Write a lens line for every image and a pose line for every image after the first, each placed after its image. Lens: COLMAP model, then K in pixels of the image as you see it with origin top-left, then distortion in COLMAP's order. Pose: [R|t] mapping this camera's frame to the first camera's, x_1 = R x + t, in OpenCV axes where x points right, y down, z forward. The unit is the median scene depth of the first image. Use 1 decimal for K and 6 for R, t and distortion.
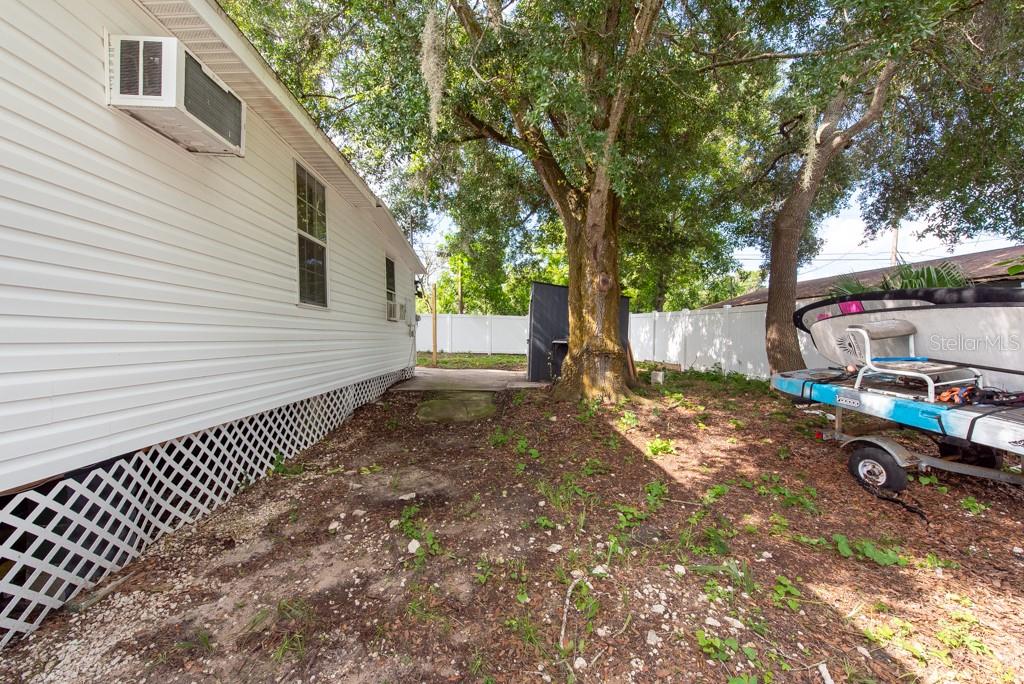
lens RADIAL K [[398.6, 0, 512.3], [0, 398.6, 341.2], [0, 0, 1]] dist [0.003063, -0.000498]
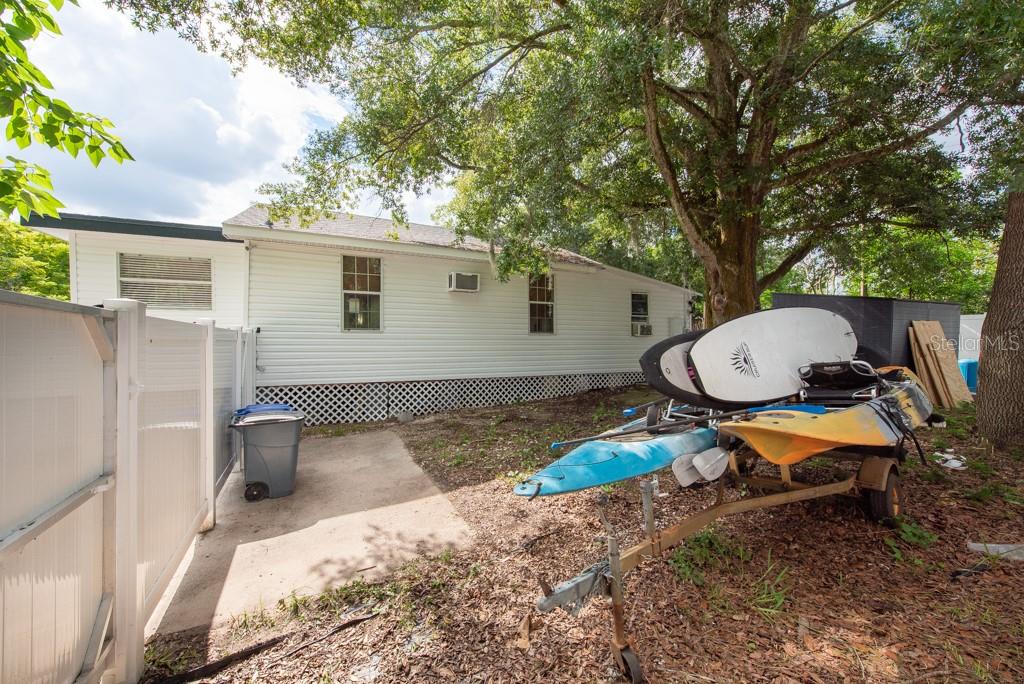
lens RADIAL K [[398.6, 0, 513.1], [0, 398.6, 343.0], [0, 0, 1]] dist [0.003063, -0.000498]
pose [[0.430582, -0.003889, -0.902543, 2.612847], [-0.005252, 0.999963, -0.006815, -0.043172], [0.902536, 0.007675, 0.430545, -0.112071]]
